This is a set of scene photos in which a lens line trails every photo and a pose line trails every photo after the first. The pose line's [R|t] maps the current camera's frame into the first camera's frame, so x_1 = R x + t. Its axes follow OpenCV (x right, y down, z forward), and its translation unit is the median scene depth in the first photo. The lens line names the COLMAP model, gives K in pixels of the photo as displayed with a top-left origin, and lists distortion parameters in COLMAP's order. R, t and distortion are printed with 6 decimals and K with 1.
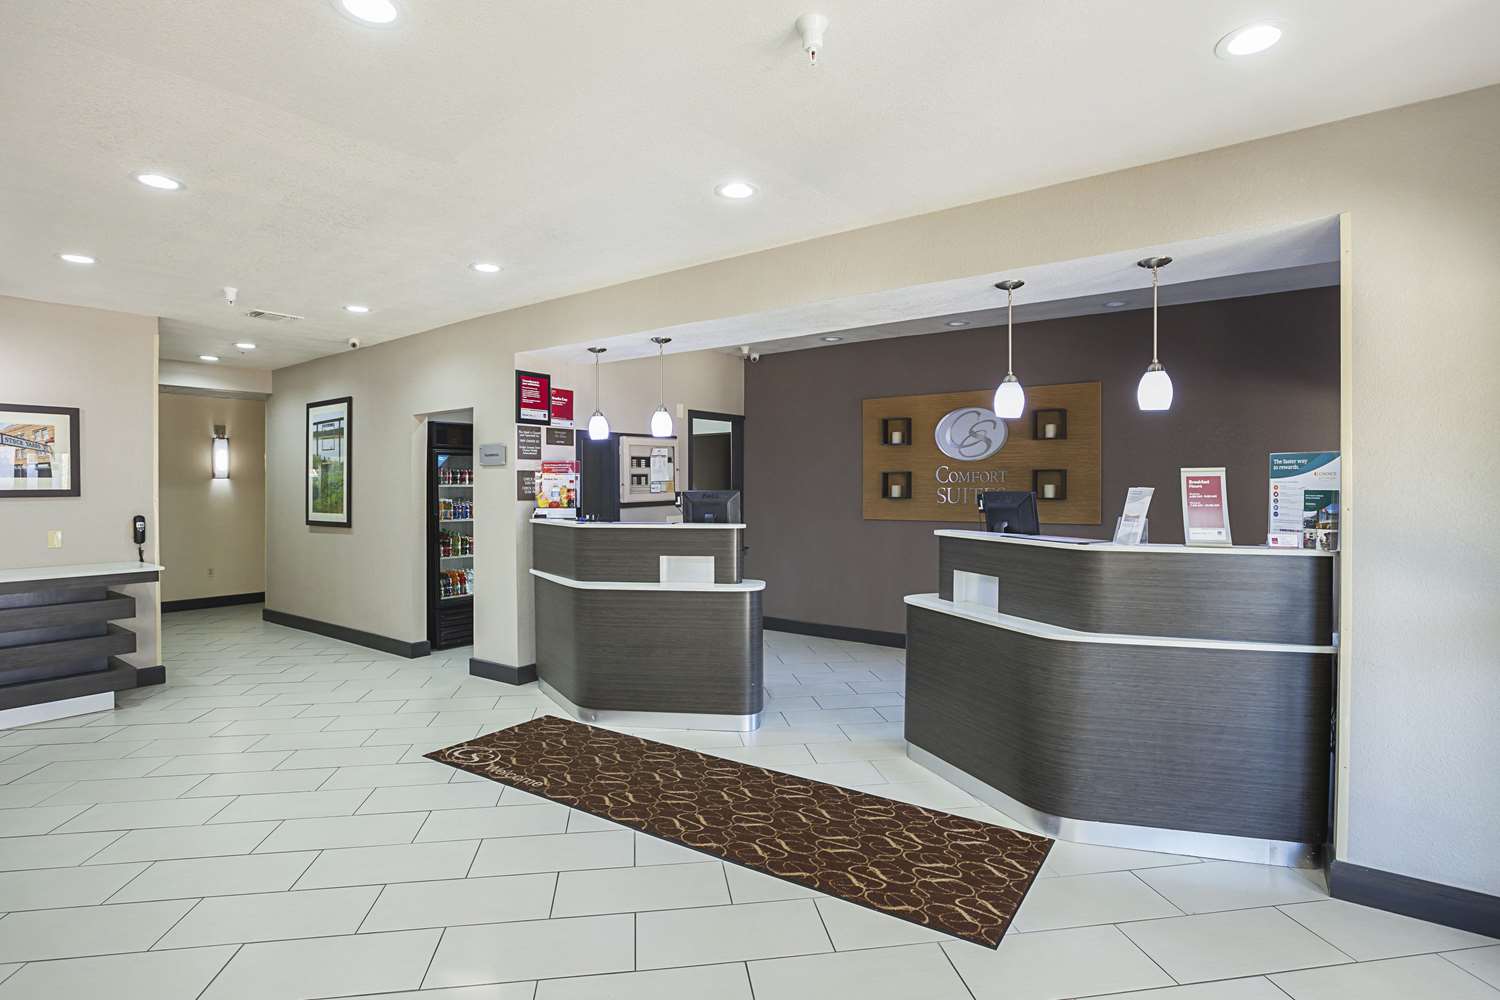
lens RADIAL K [[688.8, 0, 750.0], [0, 688.8, 500.0], [0, 0, 1]] dist [-0.033013, 0.000173]
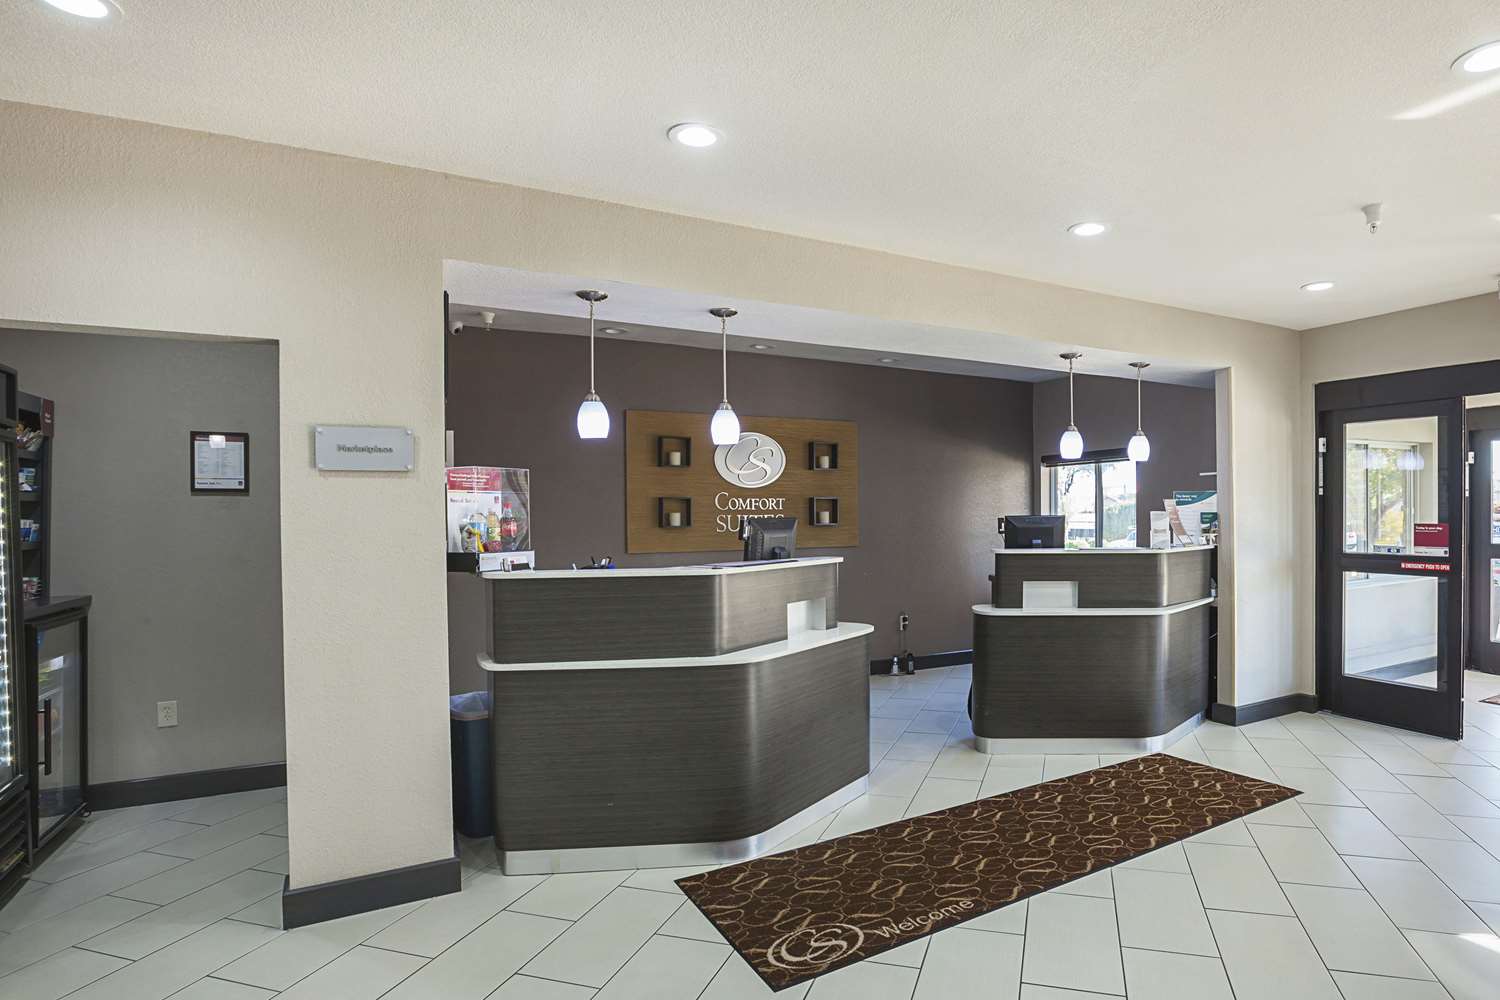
lens RADIAL K [[802.5, 0, 753.0], [0, 802.5, 524.6], [0, 0, 1]] dist [-0.032244, 0.000111]
pose [[0.464486, -0.012807, 0.885488, -1.030454], [0.023321, 0.999726, 0.002226, -0.009475], [-0.885273, 0.019616, 0.464657, 0.683913]]
